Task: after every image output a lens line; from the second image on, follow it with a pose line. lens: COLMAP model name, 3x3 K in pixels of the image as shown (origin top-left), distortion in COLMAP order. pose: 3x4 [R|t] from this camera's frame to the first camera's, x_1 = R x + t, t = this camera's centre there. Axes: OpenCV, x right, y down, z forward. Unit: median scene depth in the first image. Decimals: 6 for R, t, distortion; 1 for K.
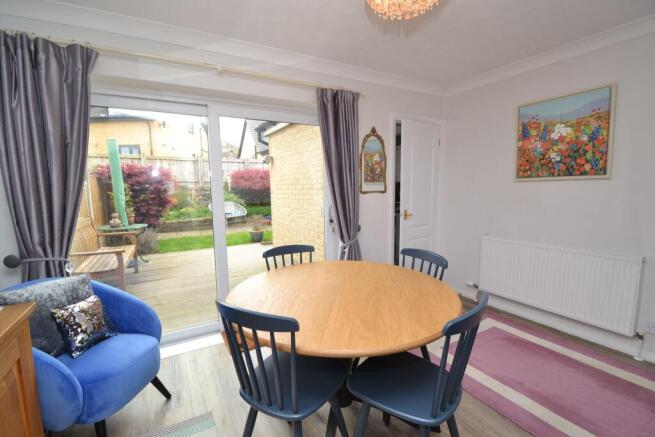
lens RADIAL K [[292.4, 0, 323.0], [0, 292.4, 220.0], [0, 0, 1]] dist [0.015361, -0.015874]
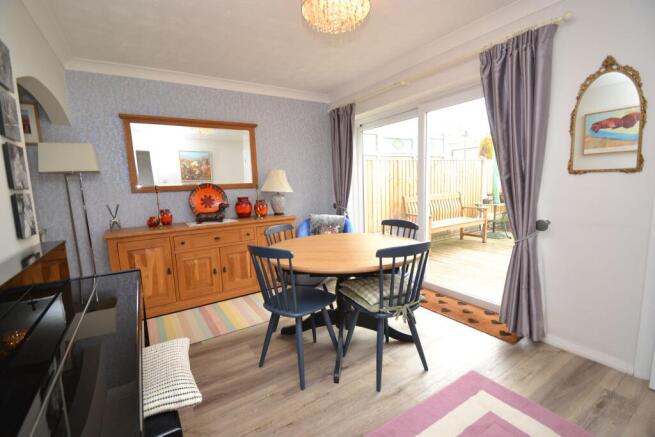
lens RADIAL K [[292.4, 0, 323.0], [0, 292.4, 220.0], [0, 0, 1]] dist [0.015361, -0.015874]
pose [[0.055085, 0.145171, -0.987872, 0.777761], [-0.070867, 0.987447, 0.141157, -0.045501], [0.995964, 0.062231, 0.064682, 0.445564]]
